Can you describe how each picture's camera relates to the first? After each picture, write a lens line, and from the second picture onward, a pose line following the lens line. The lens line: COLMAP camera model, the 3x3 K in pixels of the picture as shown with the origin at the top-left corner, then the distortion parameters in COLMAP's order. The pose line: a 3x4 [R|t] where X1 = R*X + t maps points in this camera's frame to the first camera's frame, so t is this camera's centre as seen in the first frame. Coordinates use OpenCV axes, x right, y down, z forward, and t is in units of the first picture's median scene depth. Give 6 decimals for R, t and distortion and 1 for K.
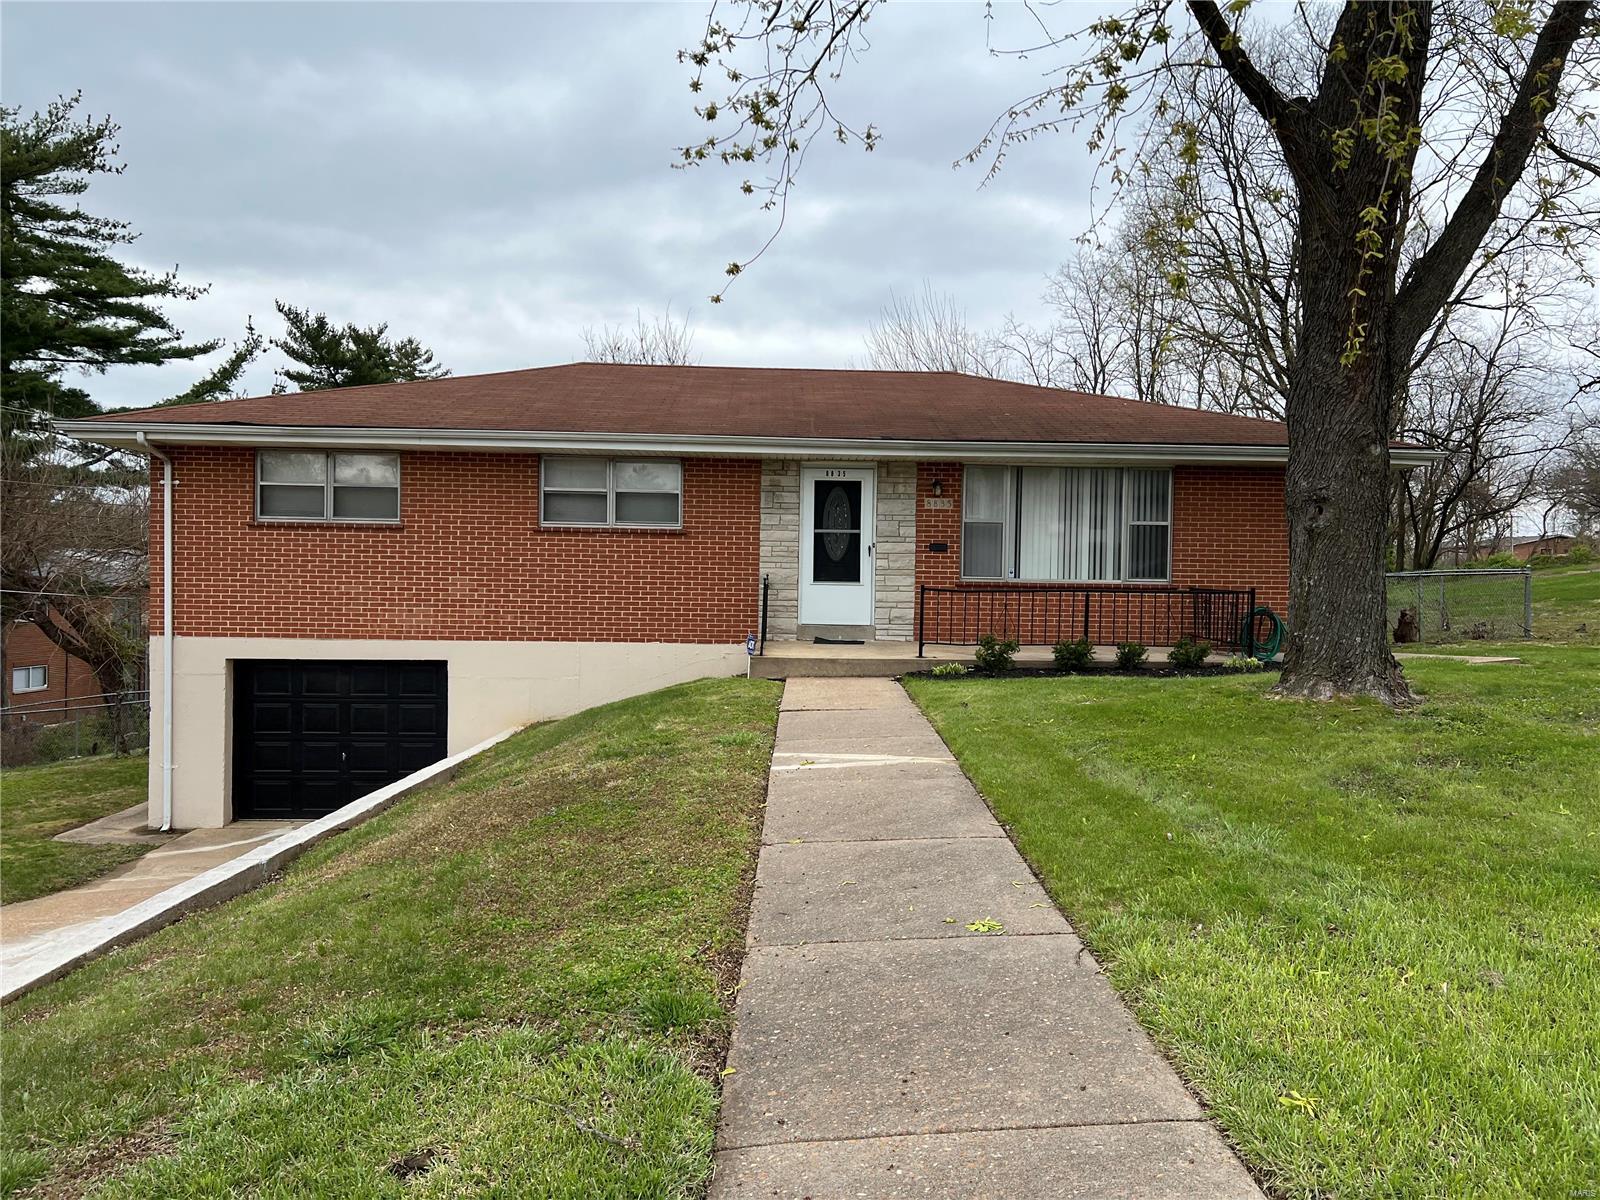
lens RADIAL K [[1208.1, 0, 794.7], [0, 1208.1, 593.1], [0, 0, 1]] dist [0.057284, -0.066076]
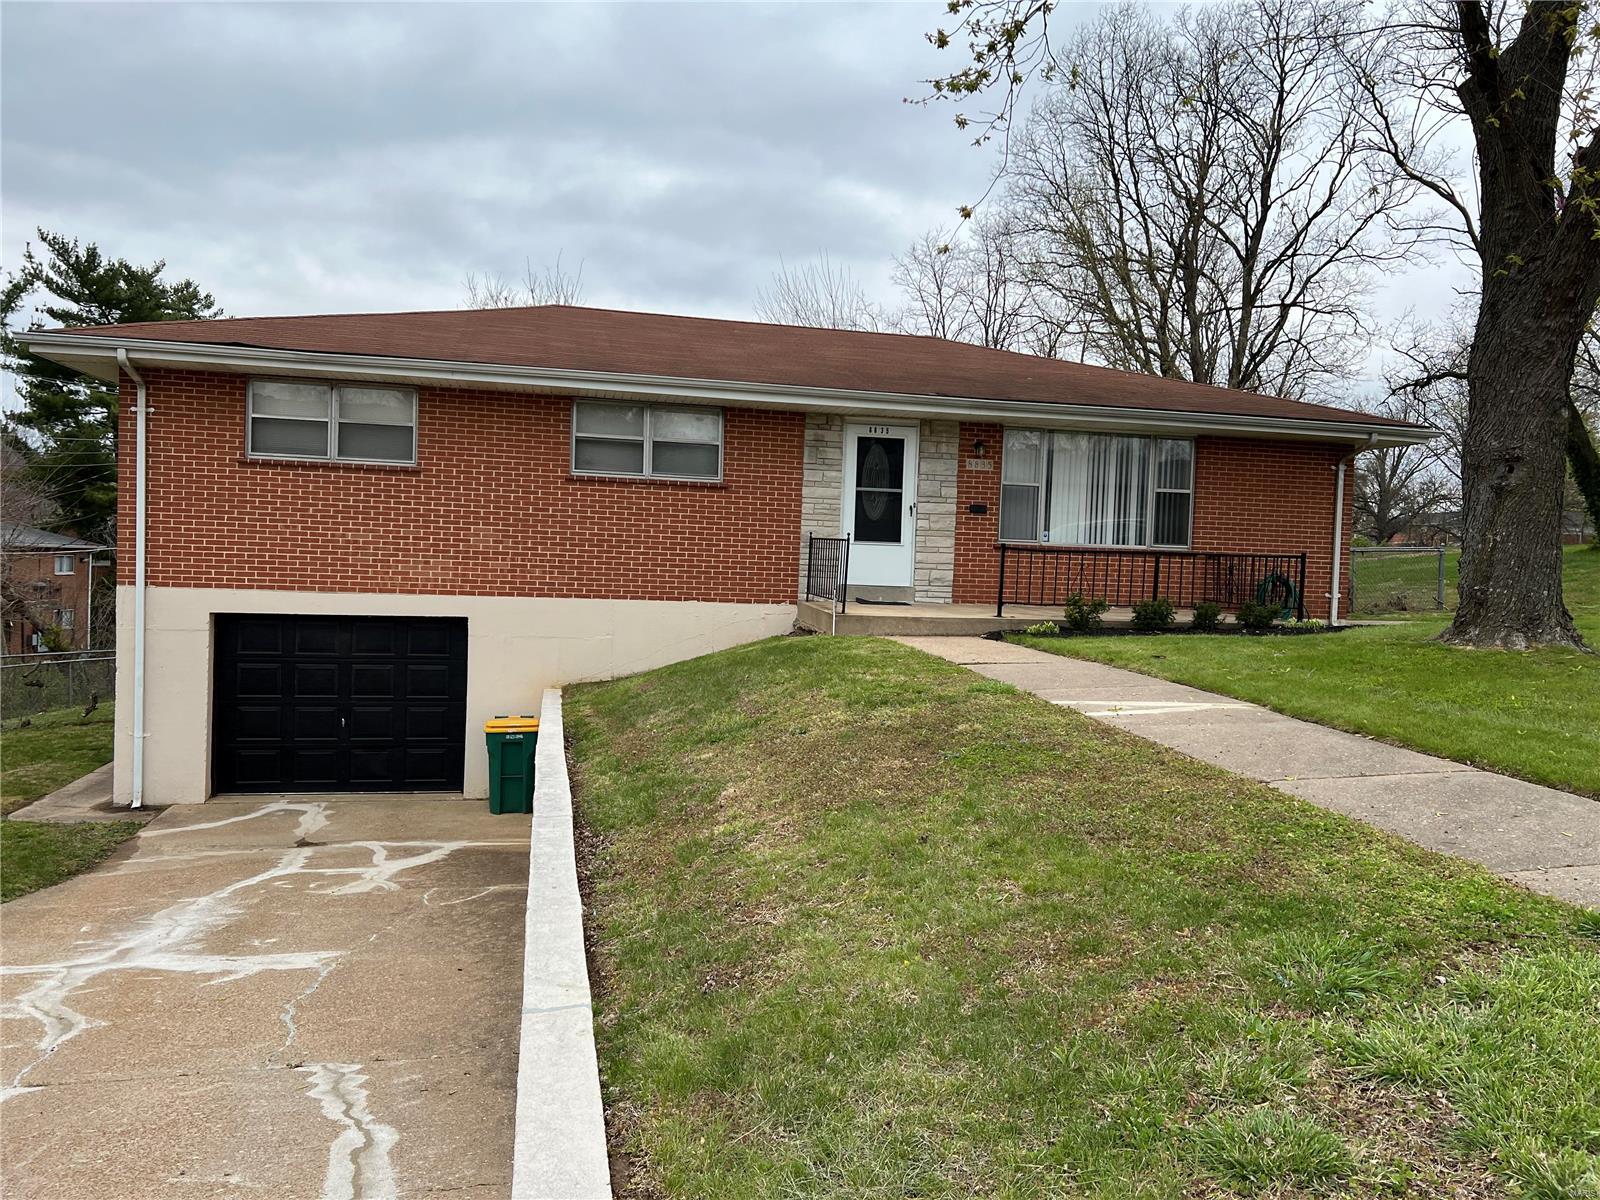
lens RADIAL K [[1208.1, 0, 796.6], [0, 1208.1, 604.2], [0, 0, 1]] dist [0.057284, -0.066076]
pose [[0.981581, 0.012040, 0.190665, -0.216871], [-0.016824, 0.999582, 0.023496, 0.019611], [-0.190303, -0.026272, 0.981374, 0.051134]]
